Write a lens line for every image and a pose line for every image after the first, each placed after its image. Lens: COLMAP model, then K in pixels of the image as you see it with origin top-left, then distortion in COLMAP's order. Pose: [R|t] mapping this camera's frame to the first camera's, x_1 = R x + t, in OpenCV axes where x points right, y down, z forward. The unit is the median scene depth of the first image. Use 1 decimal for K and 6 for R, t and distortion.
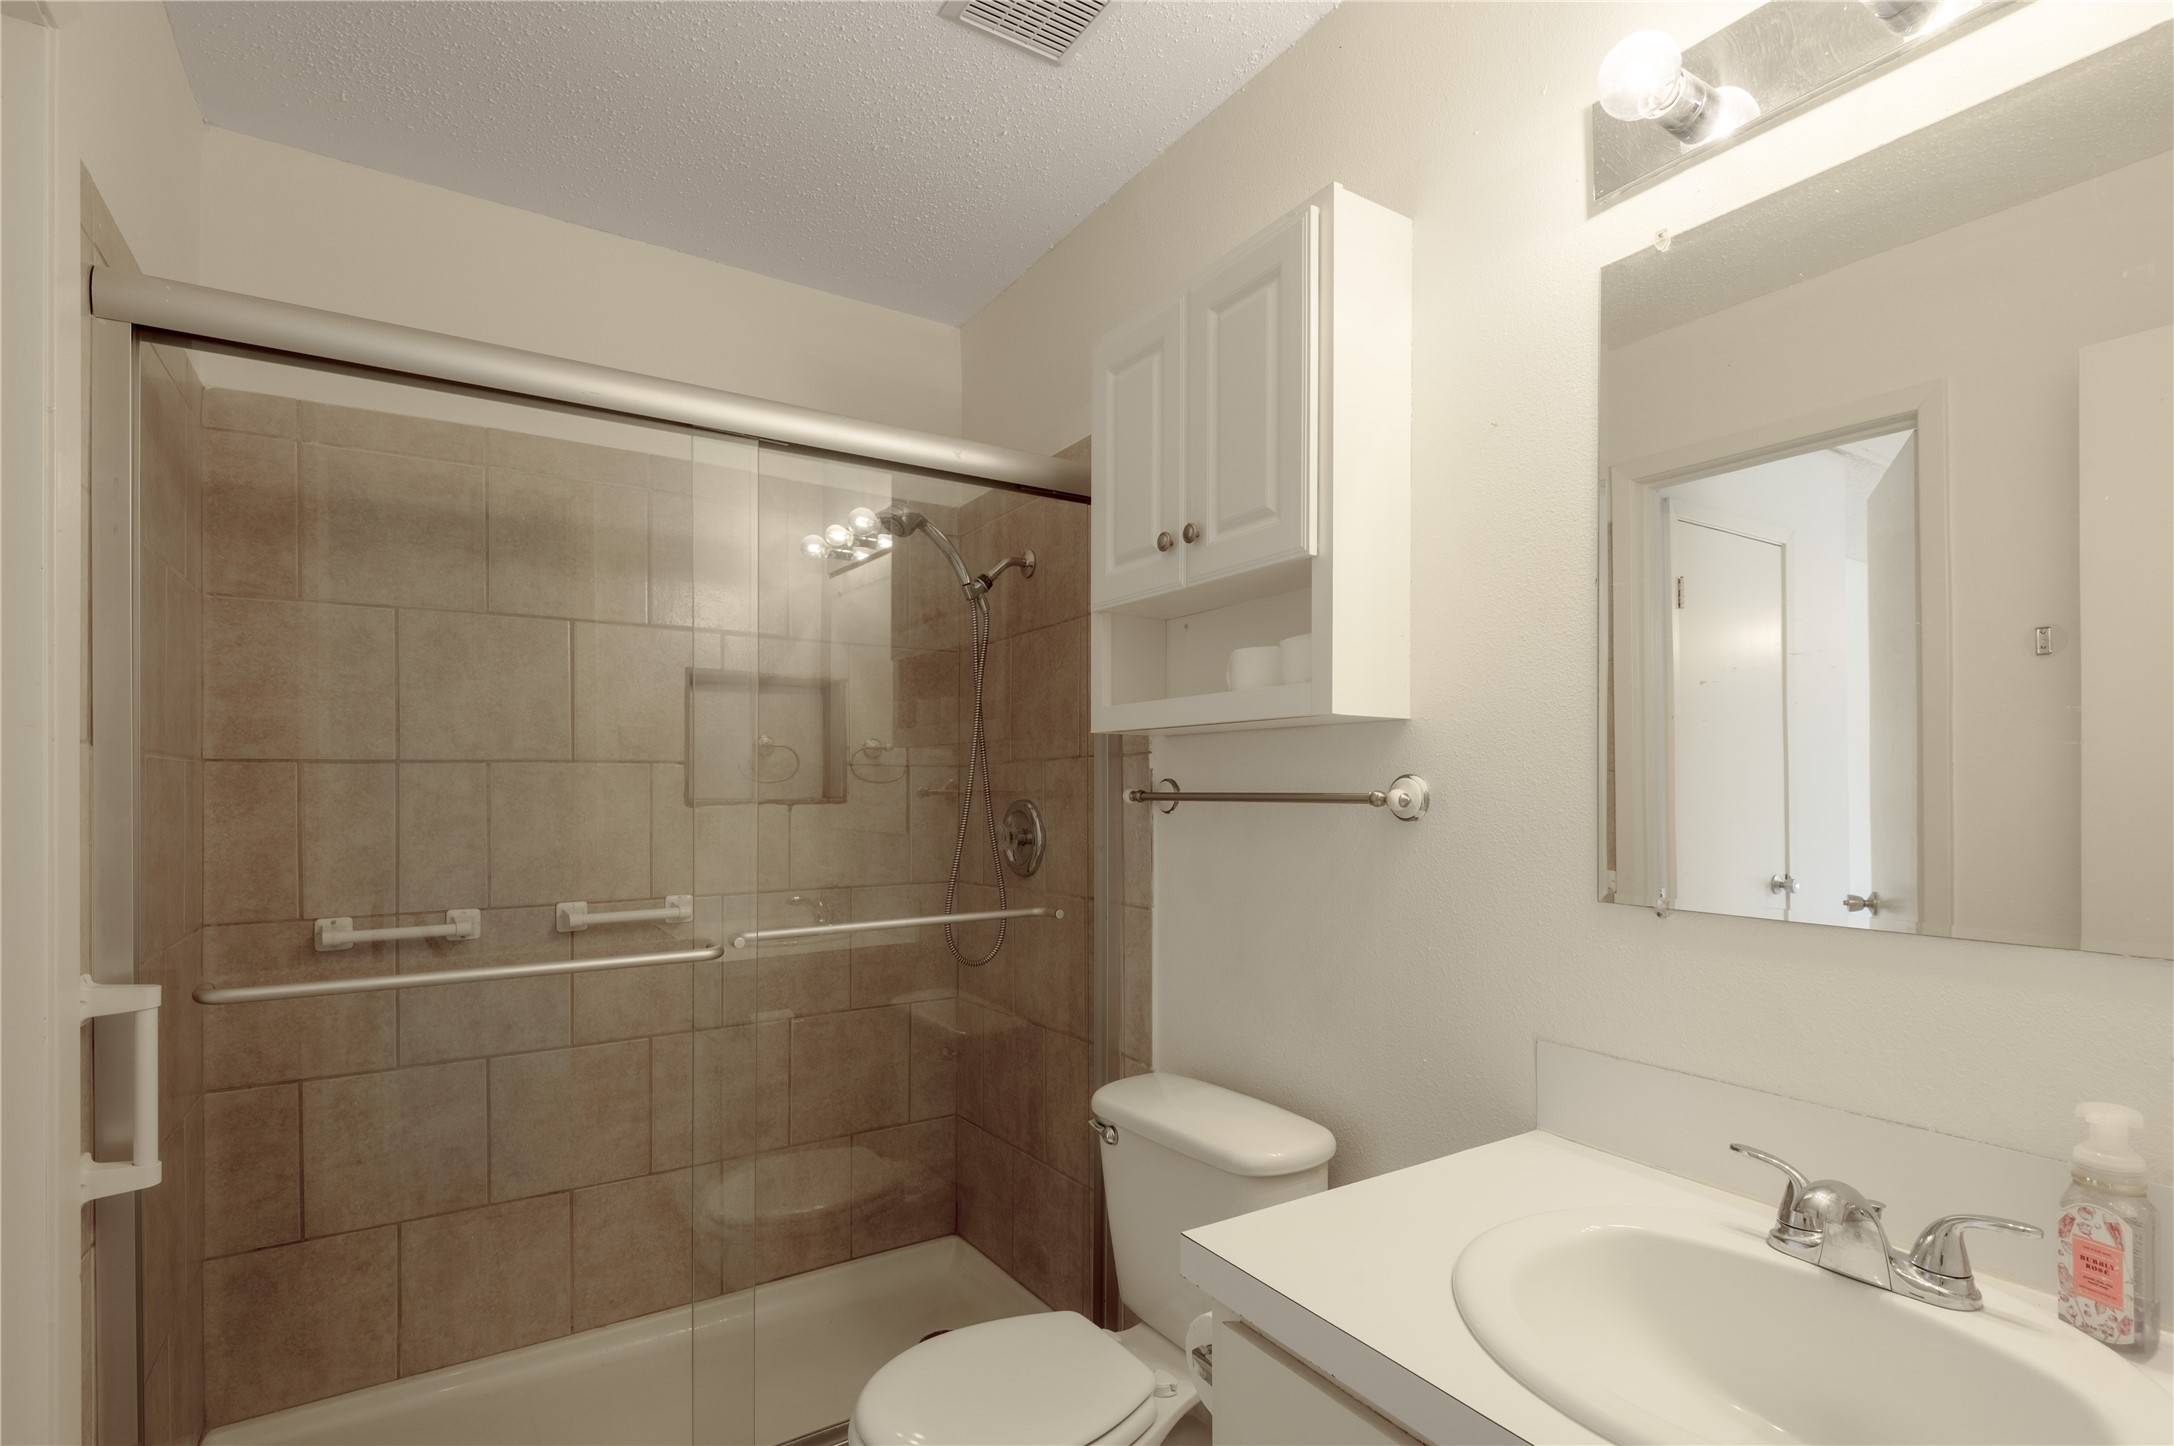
lens RADIAL K [[1018.5, 0, 1104.5], [0, 1018.5, 786.5], [0, 0, 1]] dist [0.022612, -0.014622]
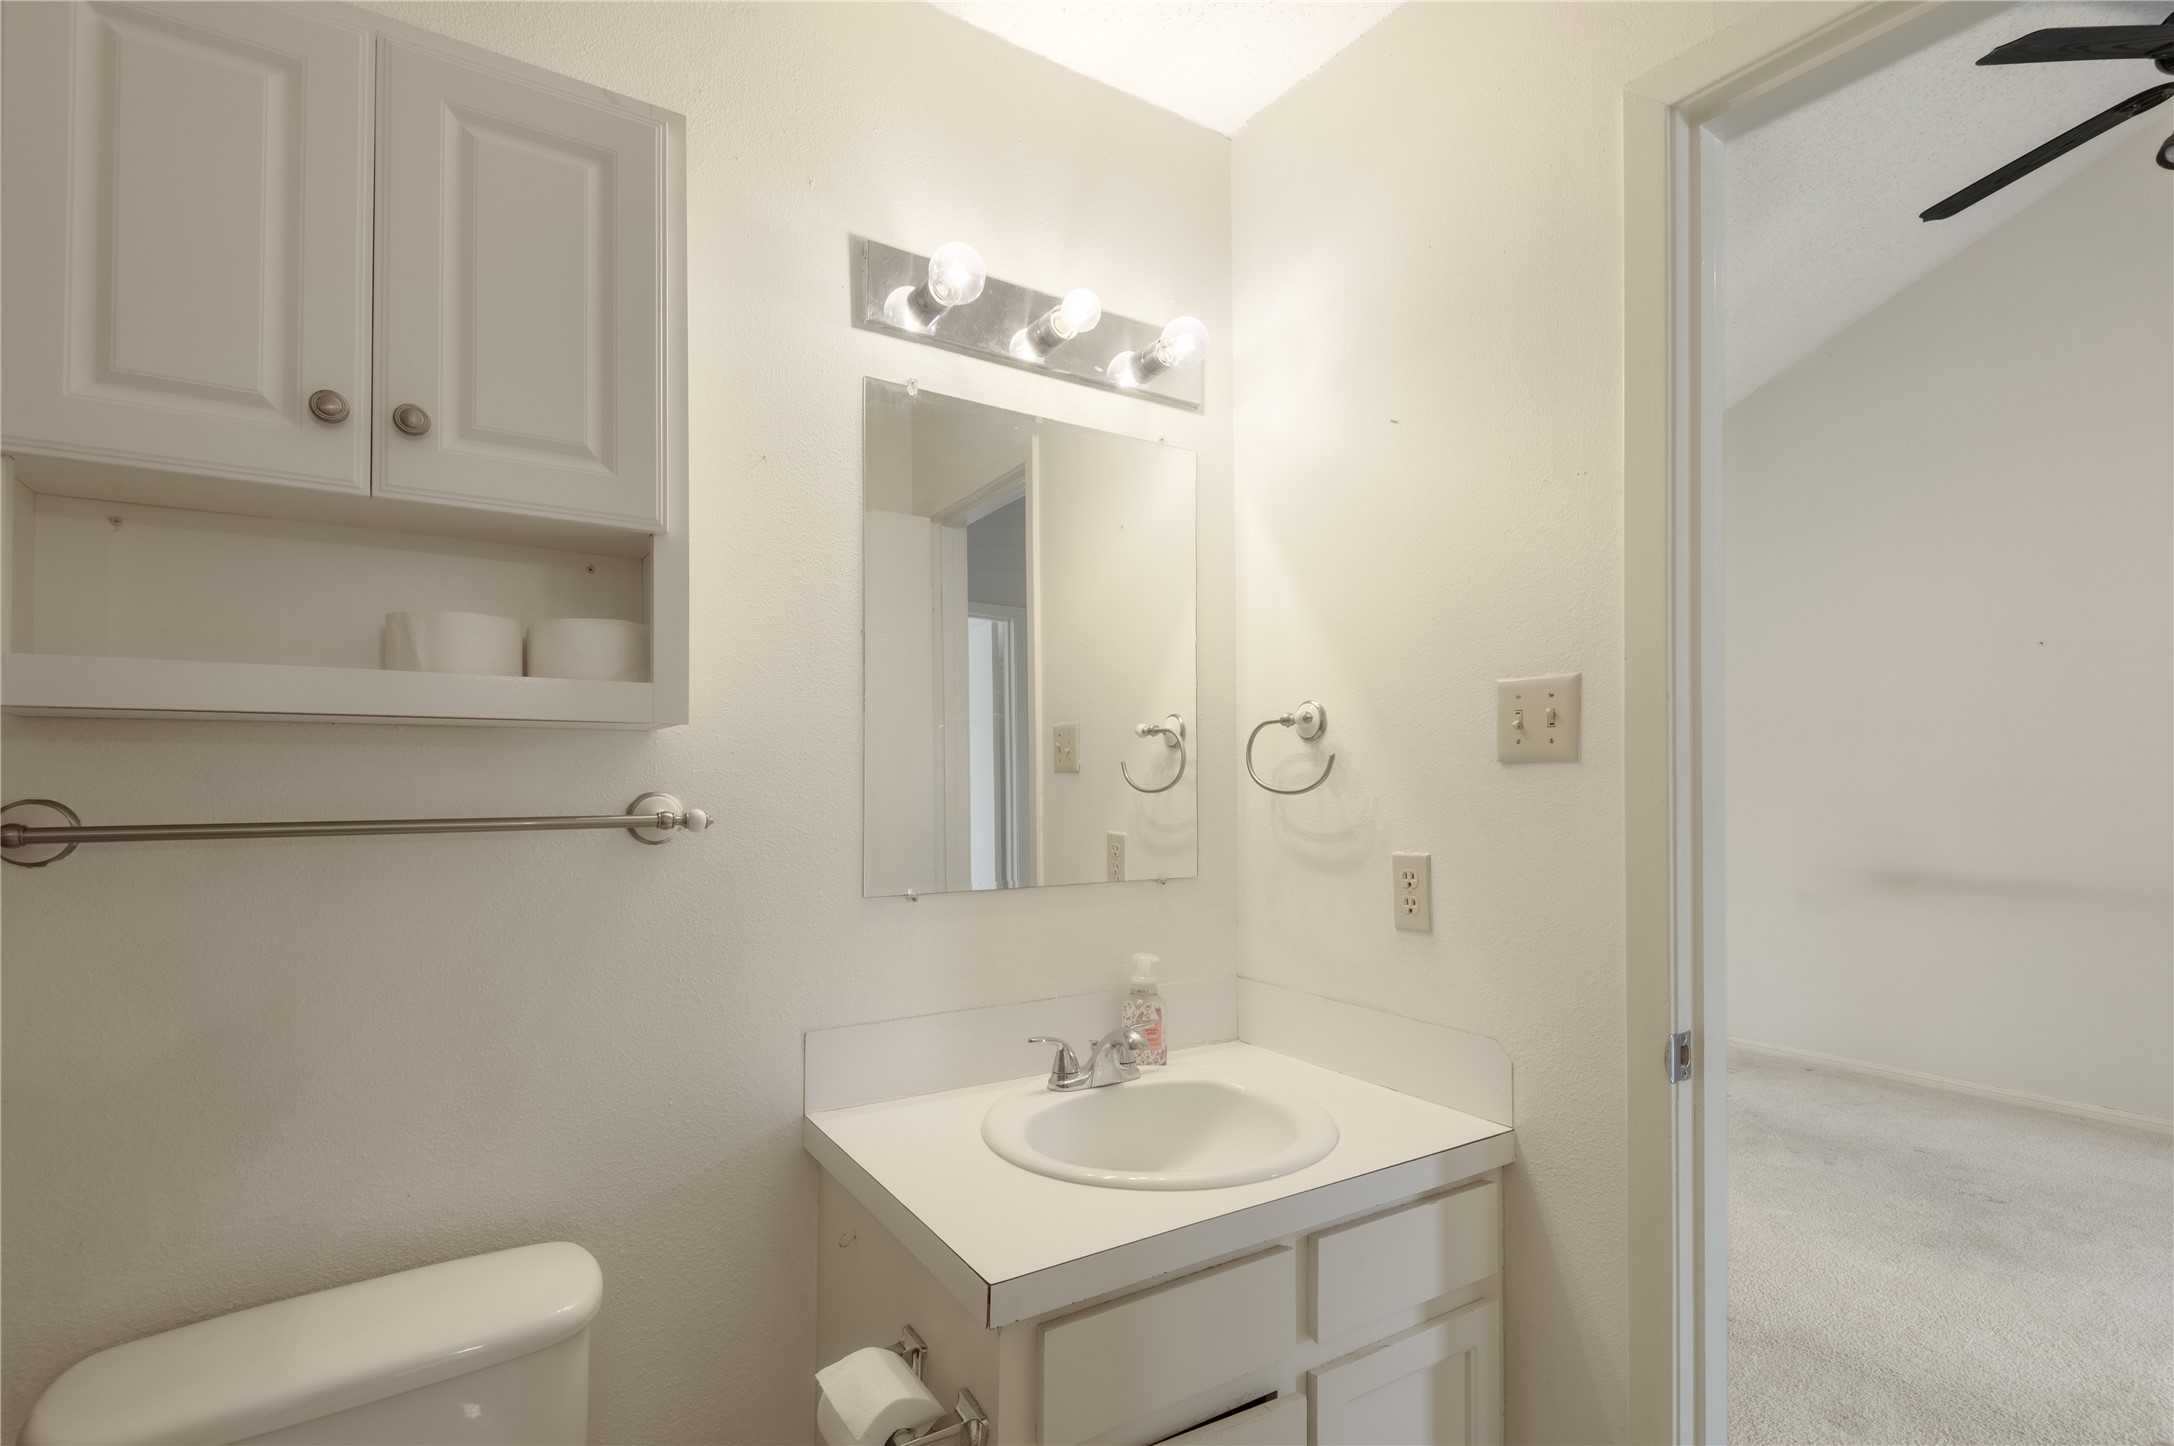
lens RADIAL K [[1018.5, 0, 1113.8], [0, 1018.5, 762.6], [0, 0, 1]] dist [0.022612, -0.014622]
pose [[-0.012084, 0.019980, 0.999727, -0.463085], [0.003778, 0.999794, -0.019936, -0.014395], [-0.999920, 0.003537, -0.012157, 0.463573]]
